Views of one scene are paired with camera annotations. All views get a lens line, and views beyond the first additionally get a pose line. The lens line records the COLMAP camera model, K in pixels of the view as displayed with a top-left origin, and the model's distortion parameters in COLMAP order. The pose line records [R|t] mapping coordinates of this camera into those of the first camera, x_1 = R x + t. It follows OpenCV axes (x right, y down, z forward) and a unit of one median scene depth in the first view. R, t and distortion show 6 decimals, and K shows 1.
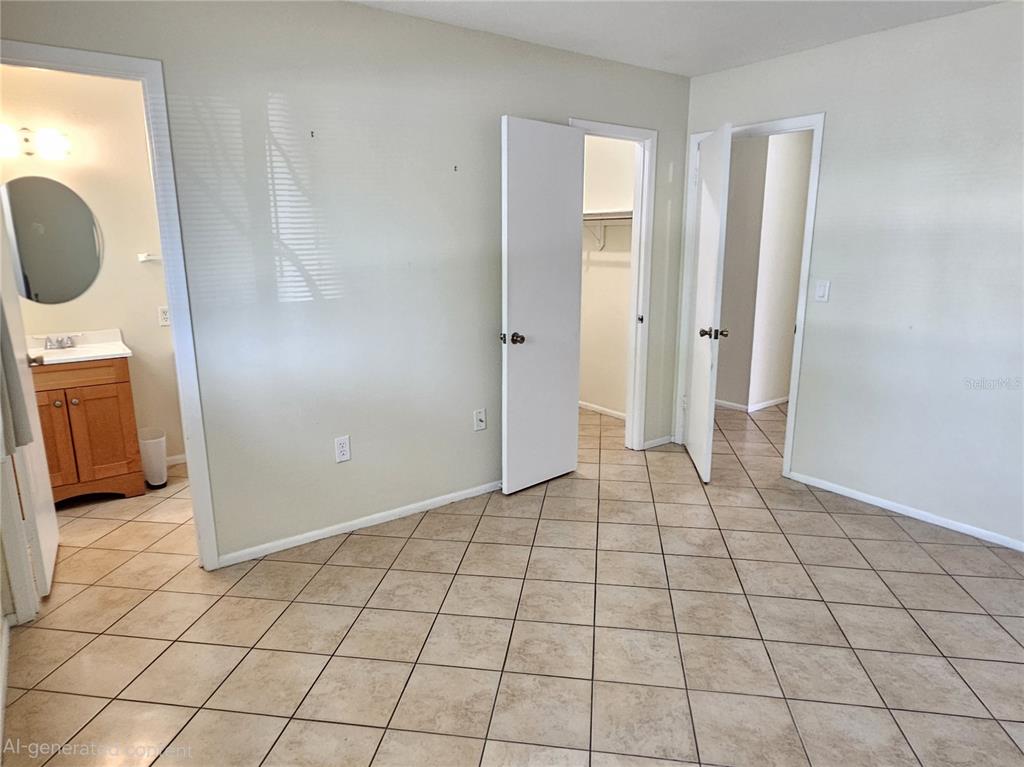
lens RADIAL K [[623.7, 0, 510.2], [0, 623.7, 386.0], [0, 0, 1]] dist [-0.003612, -0.001727]
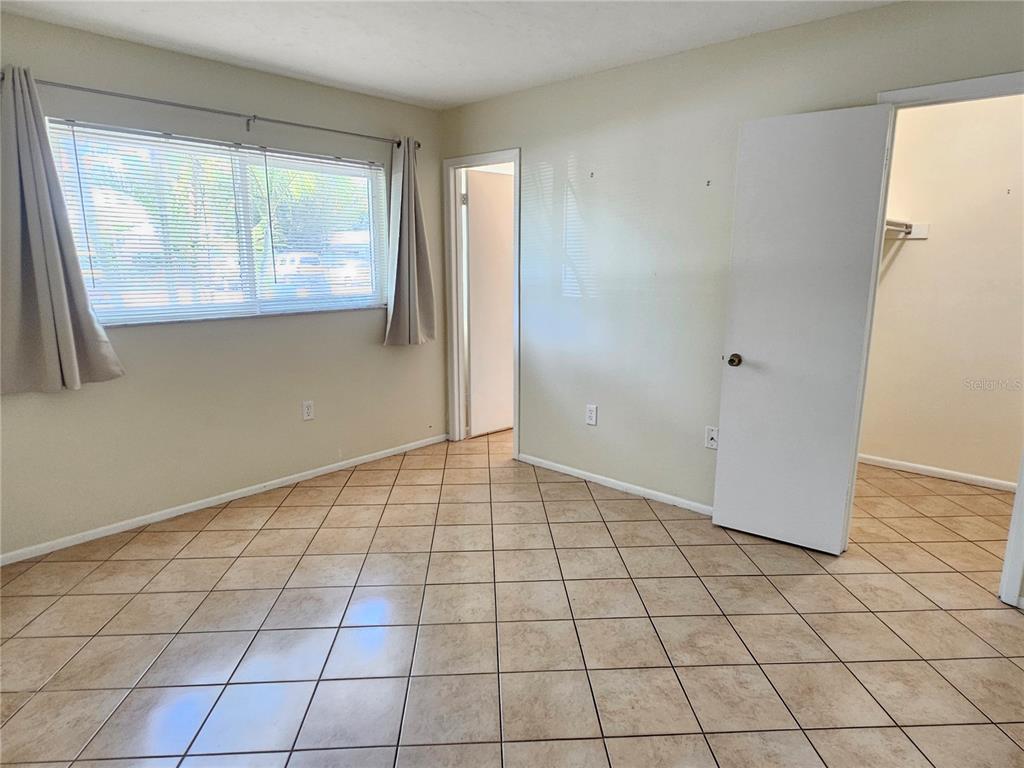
lens RADIAL K [[614.6, 0, 515.5], [0, 614.6, 380.3], [0, 0, 1]] dist [-0.000346, 0.000460]
pose [[0.215899, 0.199041, -0.955913, 1.214492], [-0.223686, 0.963049, 0.150006, -0.165846], [0.950448, 0.181438, 0.252444, 0.704464]]
